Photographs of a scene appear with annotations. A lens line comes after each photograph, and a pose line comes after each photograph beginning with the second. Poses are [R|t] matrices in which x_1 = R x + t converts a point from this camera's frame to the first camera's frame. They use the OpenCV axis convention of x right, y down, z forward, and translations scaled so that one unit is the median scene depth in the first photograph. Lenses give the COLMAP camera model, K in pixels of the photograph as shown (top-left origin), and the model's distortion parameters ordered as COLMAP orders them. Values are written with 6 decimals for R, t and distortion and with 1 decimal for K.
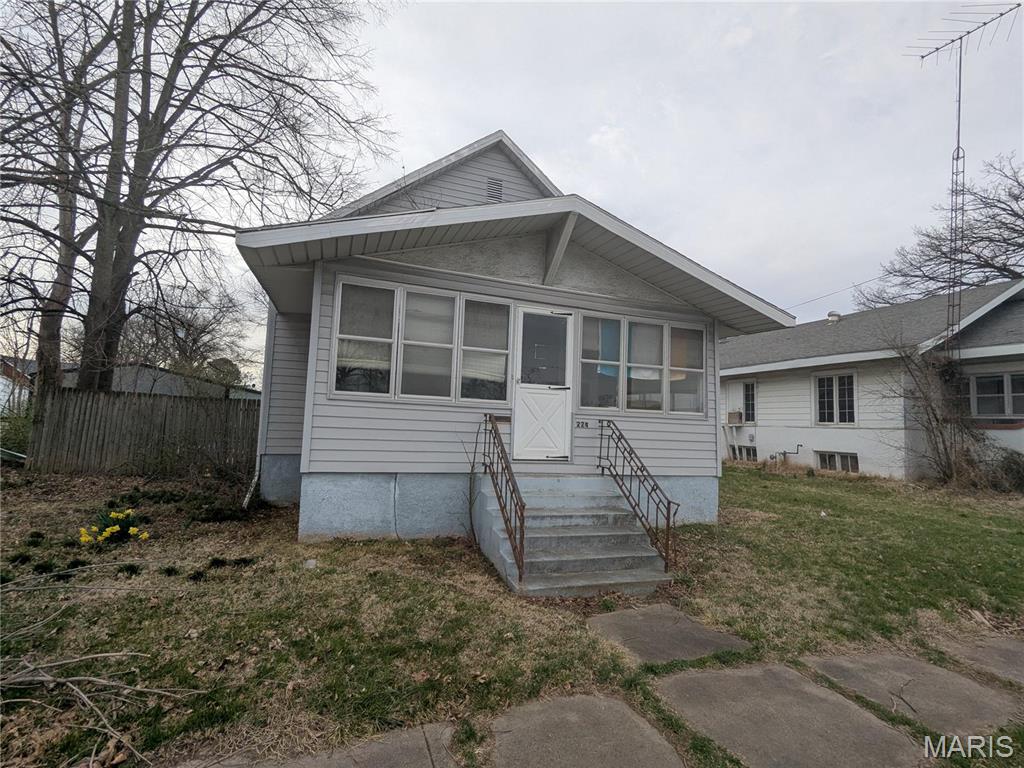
lens RADIAL K [[483.1, 0, 512.0], [0, 483.1, 384.0], [0, 0, 1]] dist [-0.000504, 0.000391]
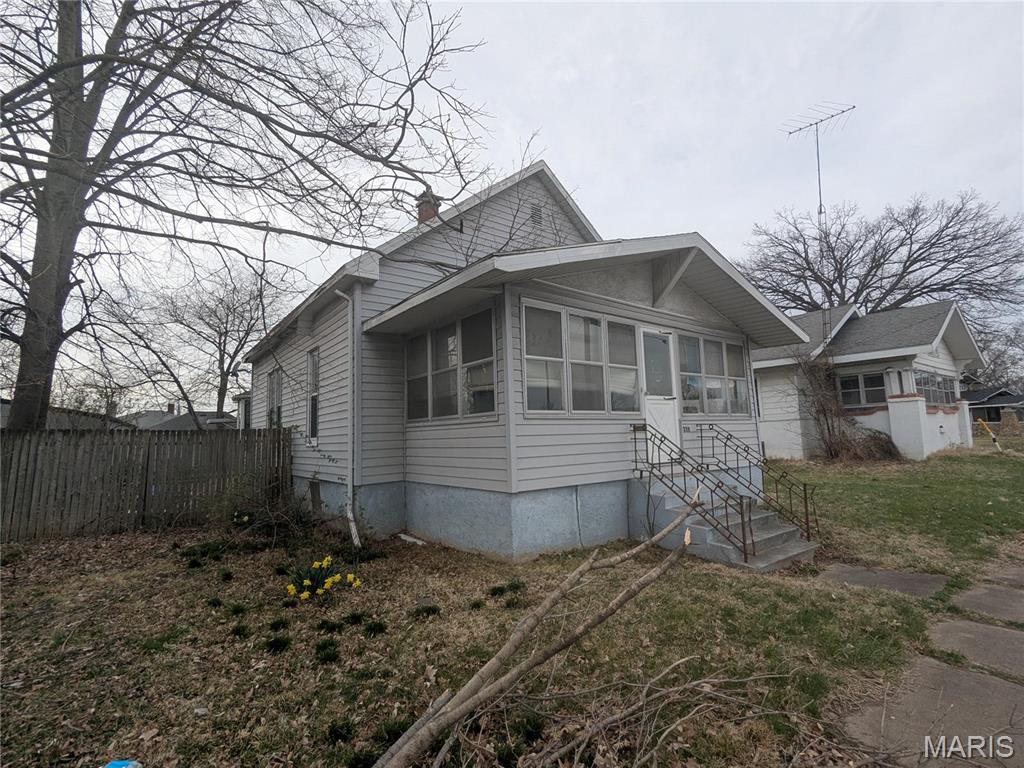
lens RADIAL K [[483.1, 0, 512.0], [0, 483.1, 384.0], [0, 0, 1]] dist [-0.000504, 0.000391]
pose [[0.950178, -0.036724, 0.309538, -0.615019], [0.045022, 0.998792, -0.019705, -0.019705], [-0.308440, 0.032660, 0.950683, 0.032210]]
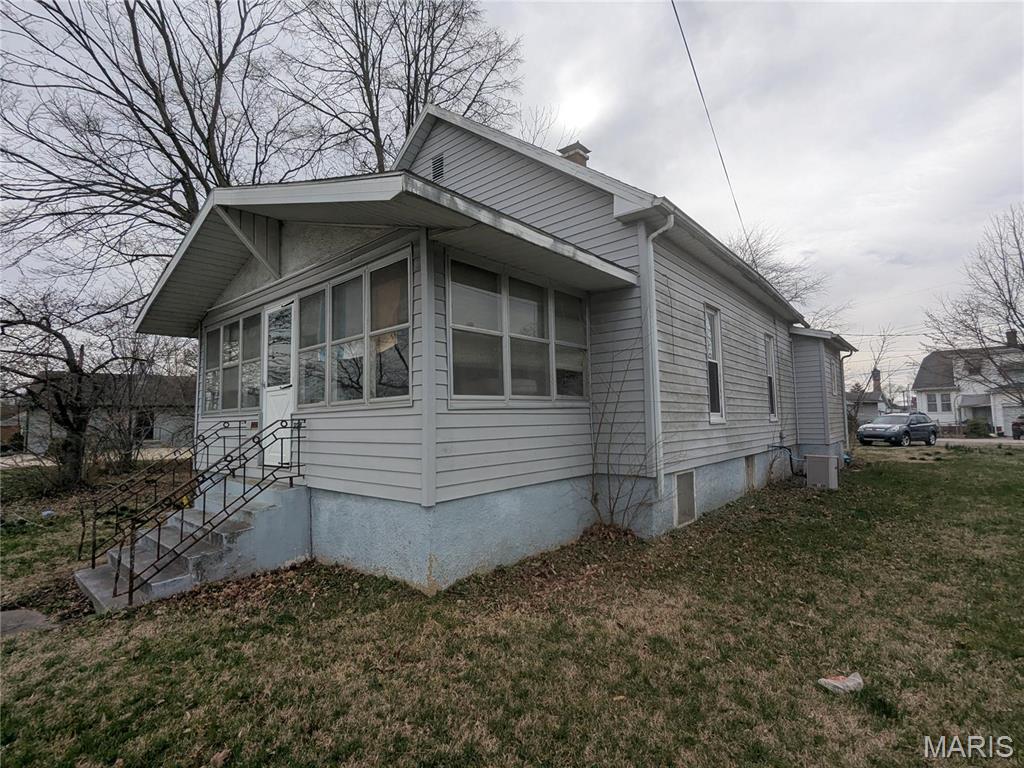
lens RADIAL K [[483.1, 0, 512.0], [0, 483.1, 384.0], [0, 0, 1]] dist [-0.000504, 0.000391]
pose [[0.500662, -0.117564, -0.857622, 1.099950], [0.108867, 0.991420, -0.072351, 0.116347], [0.858770, -0.057143, 0.509165, 0.917608]]
